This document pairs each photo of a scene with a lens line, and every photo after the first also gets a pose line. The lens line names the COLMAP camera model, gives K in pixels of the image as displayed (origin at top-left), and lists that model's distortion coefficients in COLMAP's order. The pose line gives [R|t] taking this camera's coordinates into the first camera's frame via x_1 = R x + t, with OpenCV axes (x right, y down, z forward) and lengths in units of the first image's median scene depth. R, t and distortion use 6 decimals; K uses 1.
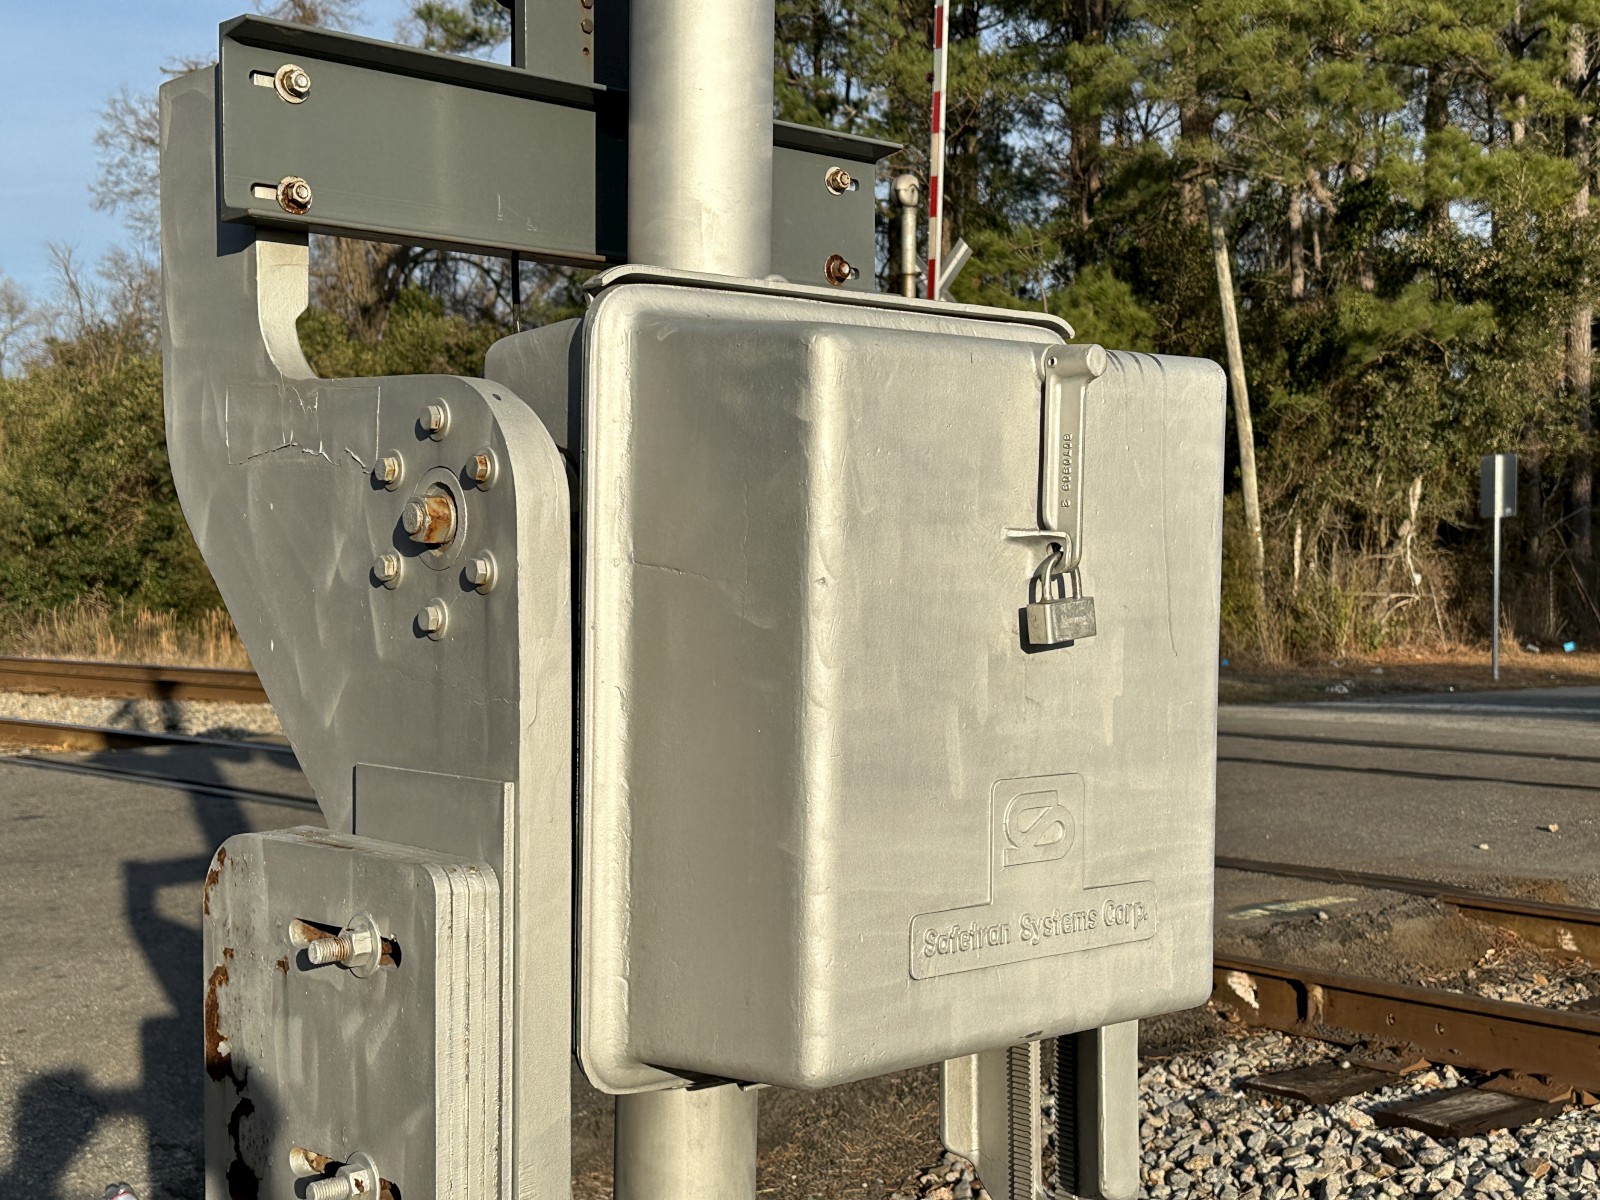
lens RADIAL K [[2146.8, 0, 798.1], [0, 2146.8, 601.4], [0, 0, 1]] dist [0.141112, 0.000000]
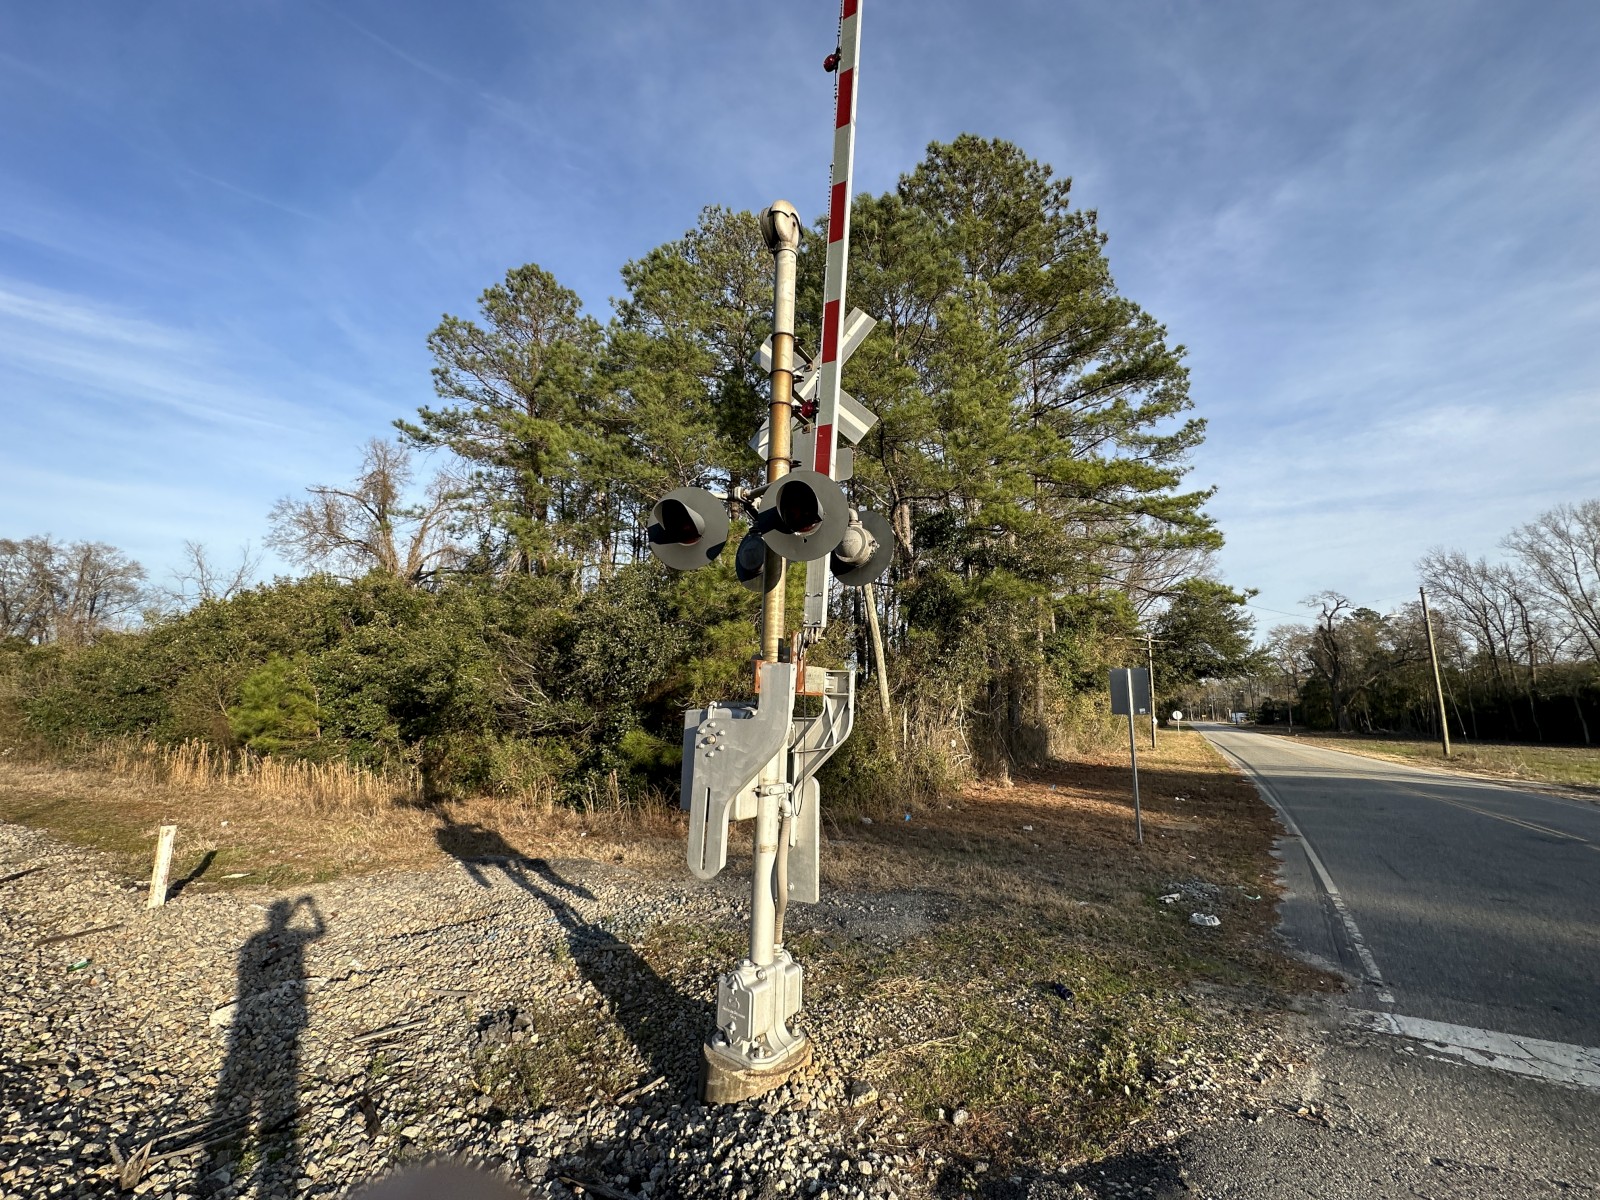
lens RADIAL K [[639.0, 0, 806.8], [0, 639.0, 608.8], [0, 0, 1]] dist [-0.006373, 0.001521]
pose [[0.945313, 0.070803, 0.318387, 0.001335], [-0.014625, 0.984374, -0.175482, -0.025517], [-0.325837, 0.161229, 0.931577, 0.570095]]
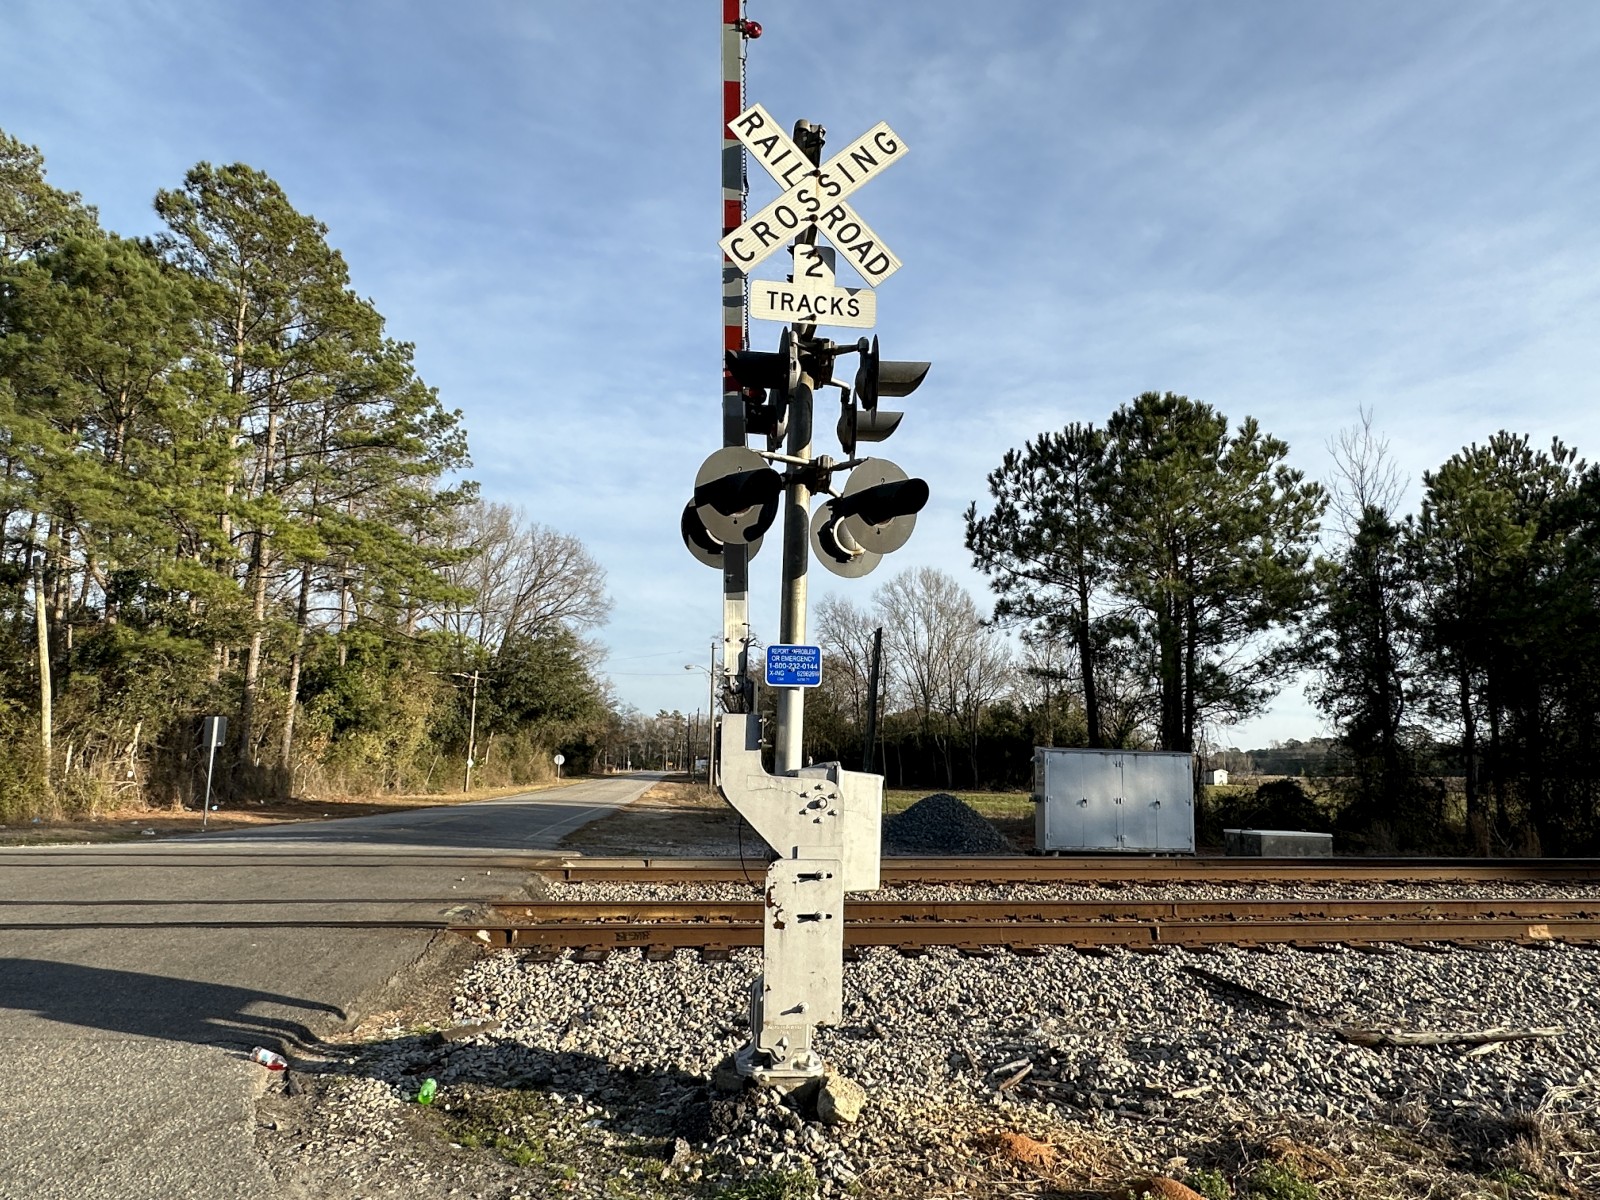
lens RADIAL K [[1034.4, 0, 807.1], [0, 1034.4, 610.0], [0, 0, 1]] dist [-0.002231, 0.002576]
pose [[0.570328, 0.140721, 0.809273, -0.146859], [-0.006620, 0.985972, -0.166781, -0.004870], [-0.821390, 0.089763, 0.563259, -0.035454]]
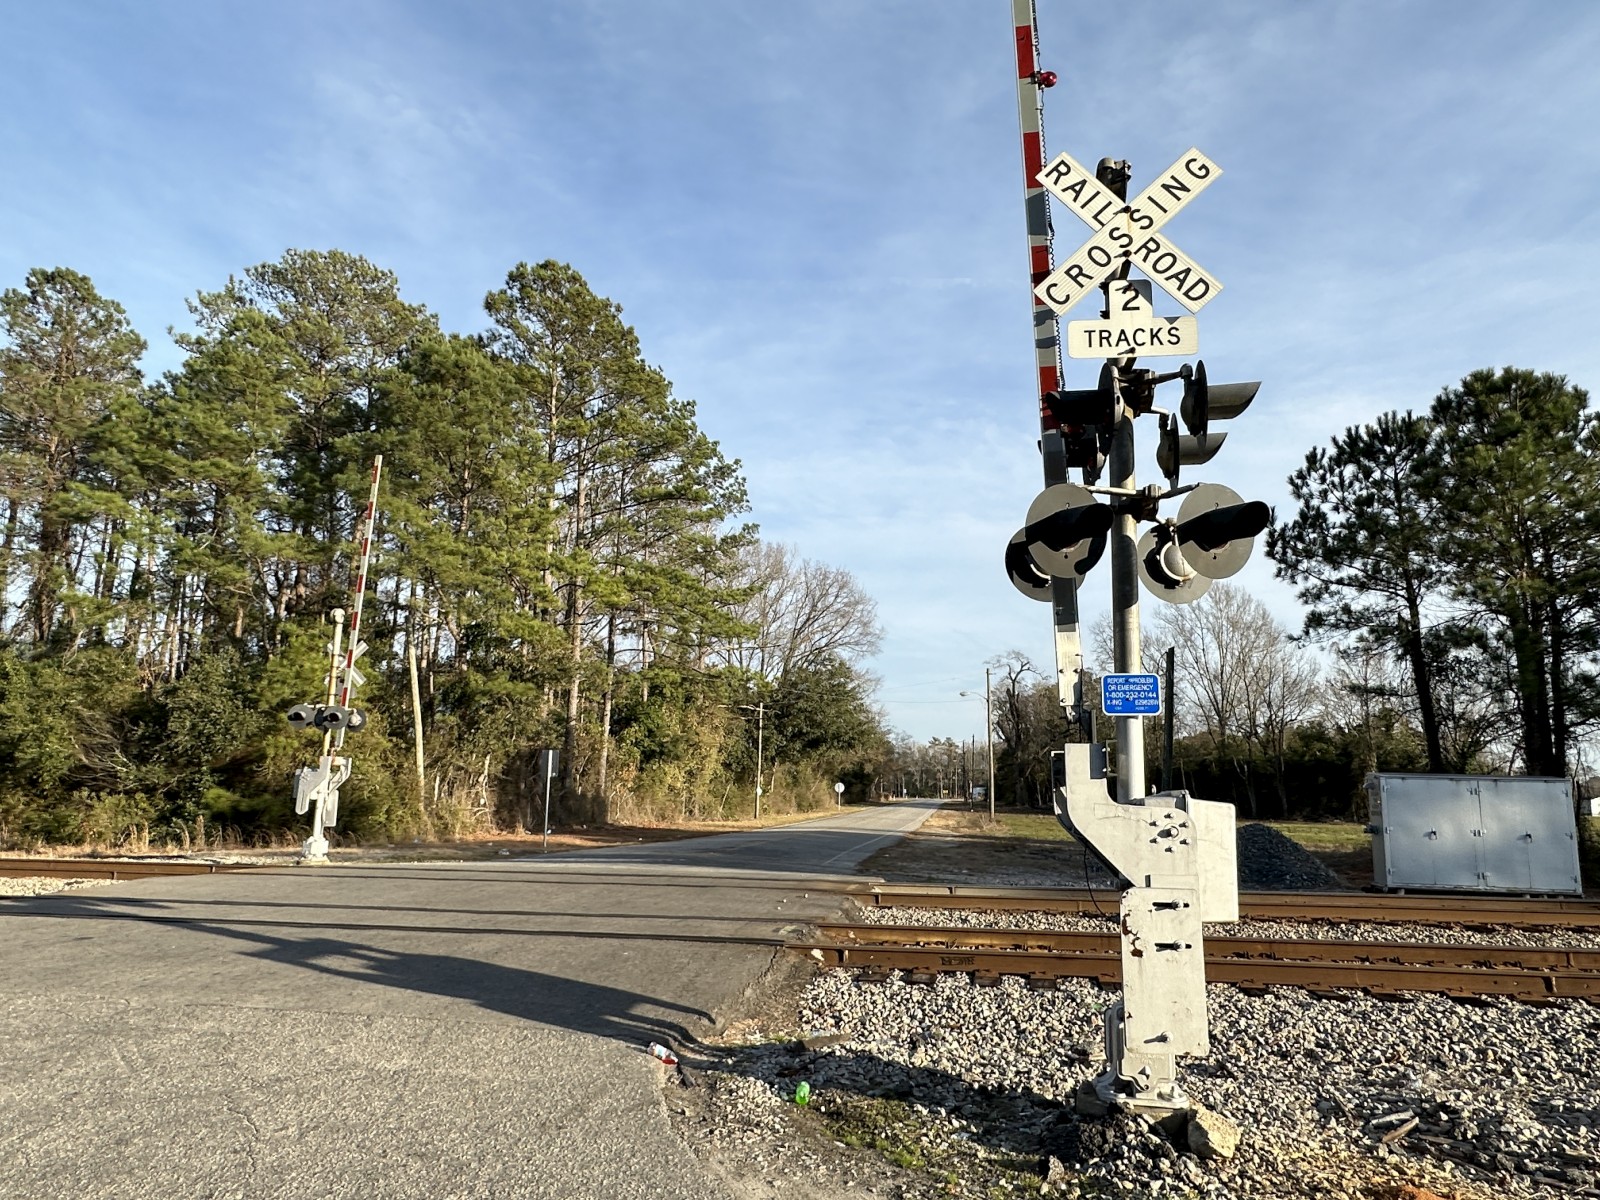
lens RADIAL K [[1034.4, 0, 780.6], [0, 1034.4, 608.0], [0, 0, 1]] dist [-0.002231, 0.002576]
pose [[0.778352, 0.128667, 0.614503, -0.162200], [-0.010832, 0.981381, -0.191765, -0.004759], [-0.627735, 0.142604, 0.765253, -0.033821]]
